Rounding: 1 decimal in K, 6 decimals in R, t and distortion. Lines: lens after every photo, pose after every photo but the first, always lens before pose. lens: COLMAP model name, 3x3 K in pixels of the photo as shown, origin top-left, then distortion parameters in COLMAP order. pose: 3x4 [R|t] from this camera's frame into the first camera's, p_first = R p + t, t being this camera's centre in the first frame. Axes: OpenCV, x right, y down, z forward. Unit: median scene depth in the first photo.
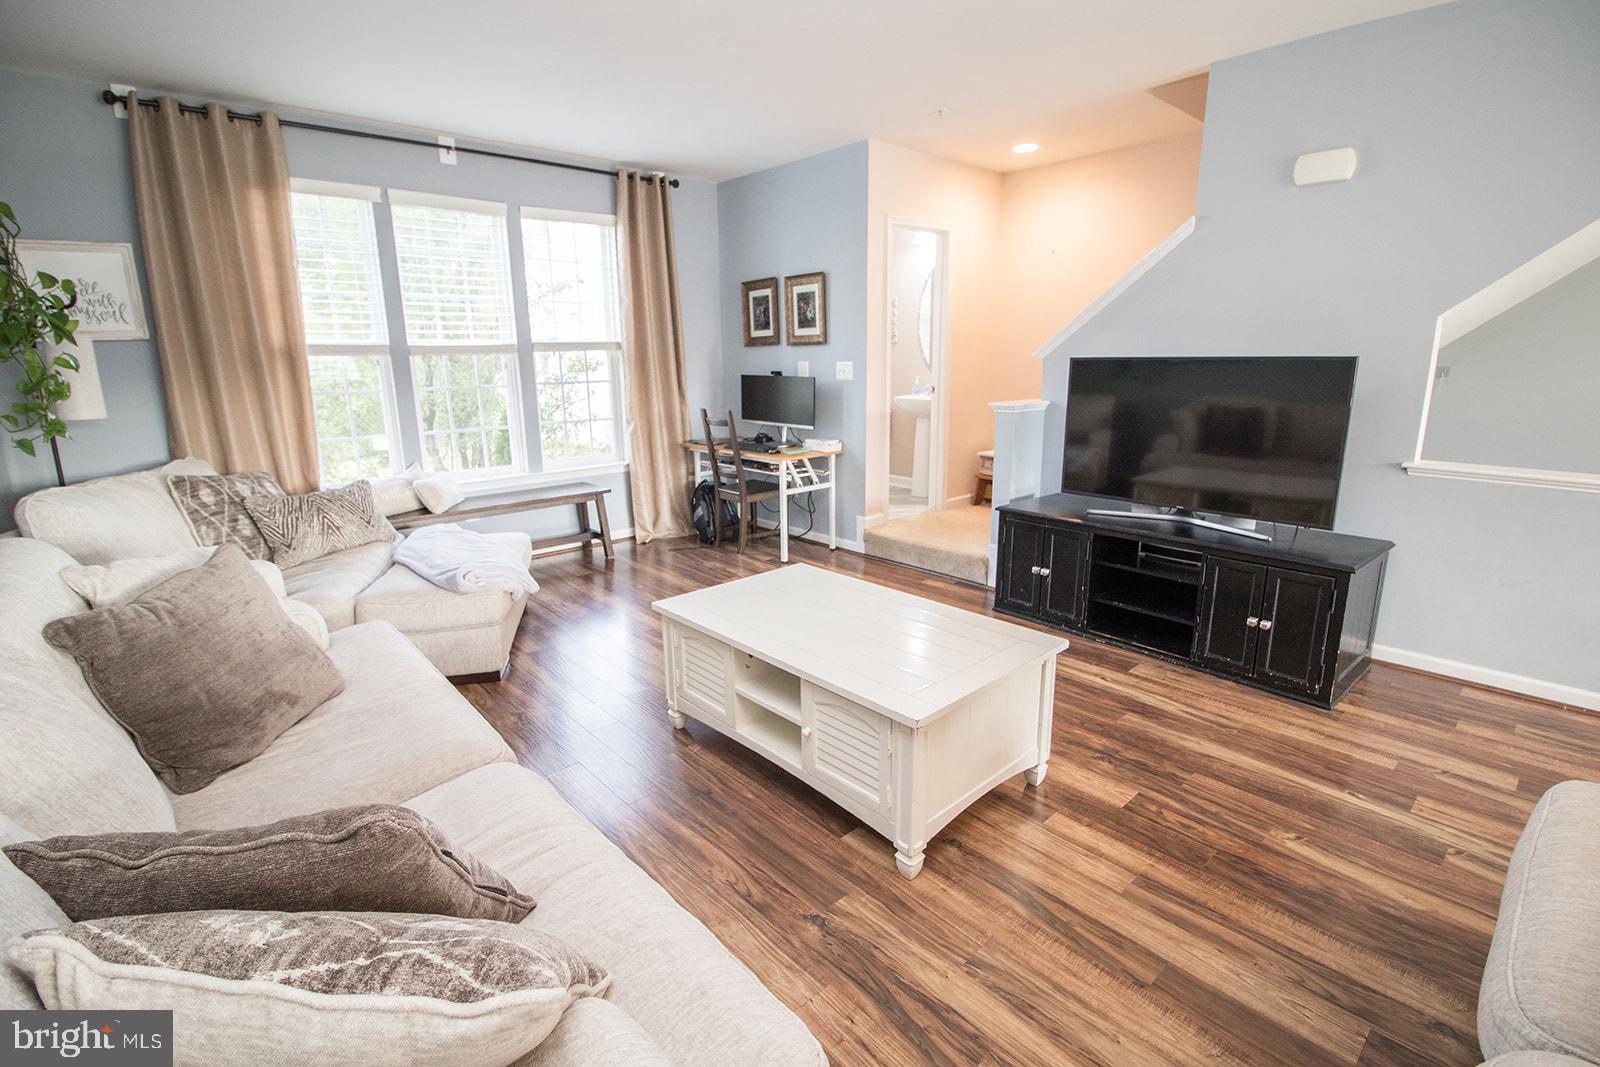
lens RADIAL K [[736.6, 0, 802.6], [0, 736.6, 519.8], [0, 0, 1]] dist [0.000355, -0.013392]
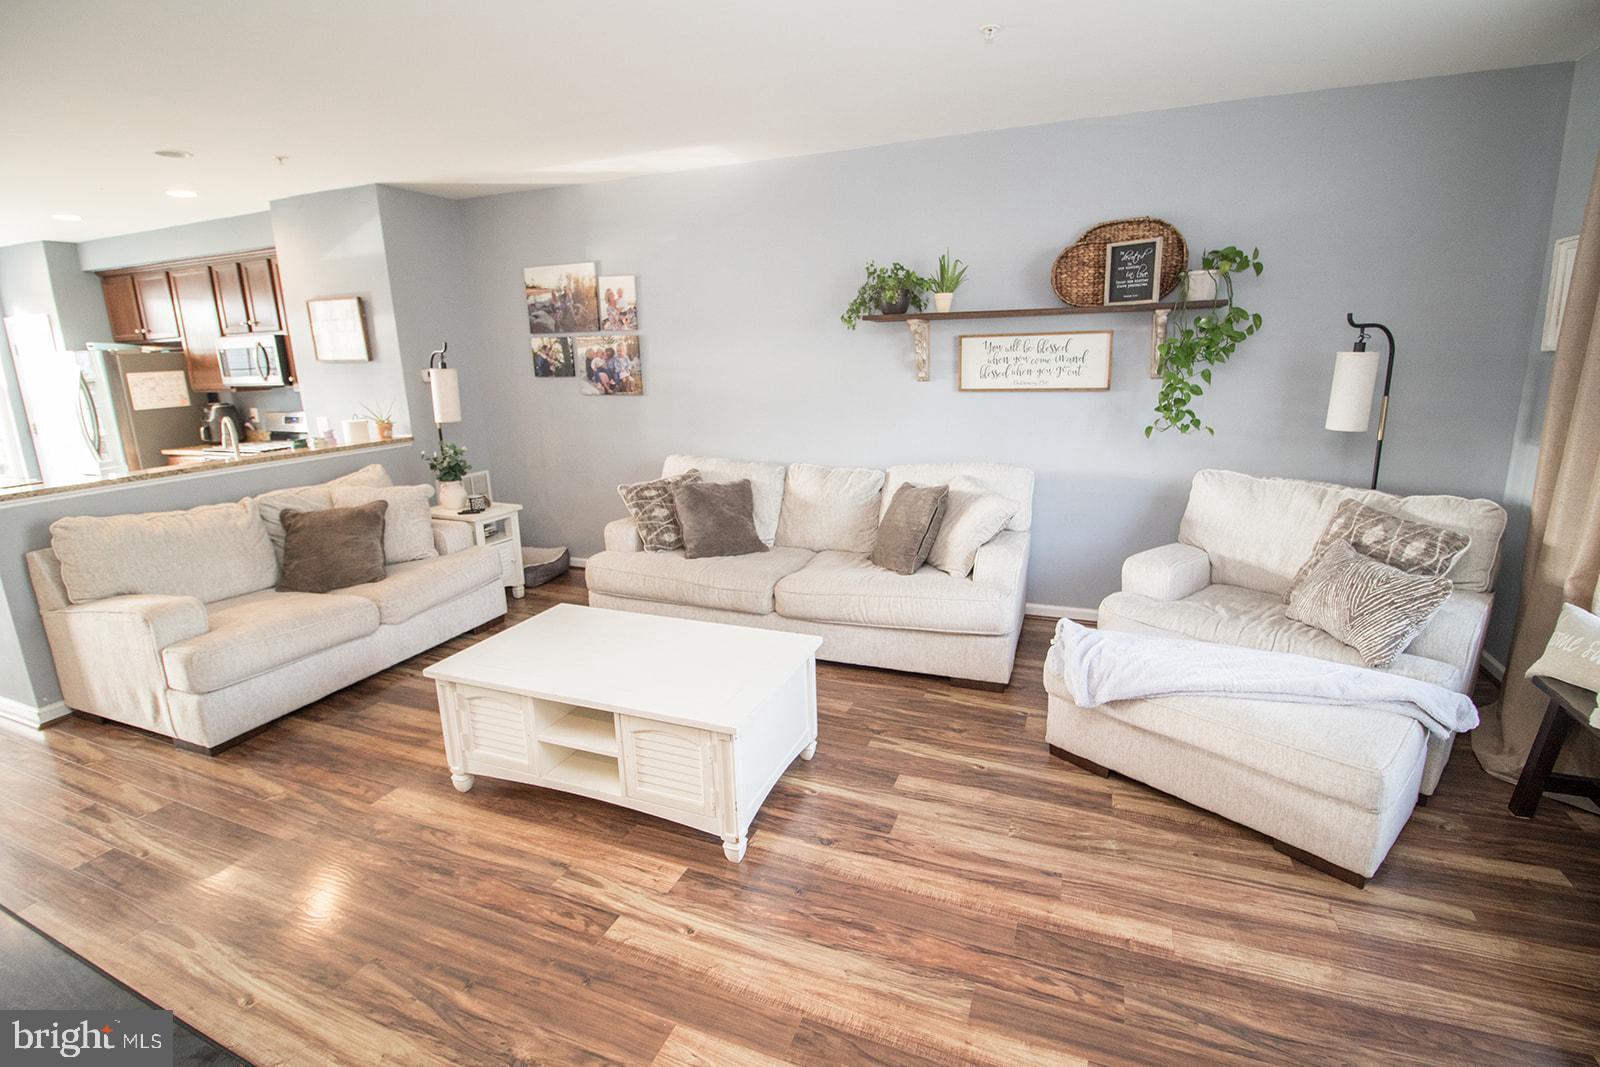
lens RADIAL K [[736.6, 0, 802.6], [0, 736.6, 519.8], [0, 0, 1]] dist [0.000355, -0.013392]
pose [[-0.898025, 0.131620, -0.419794, 0.155035], [-0.063190, 0.905716, 0.419150, -0.301319], [0.435382, 0.402934, -0.805038, 1.125661]]
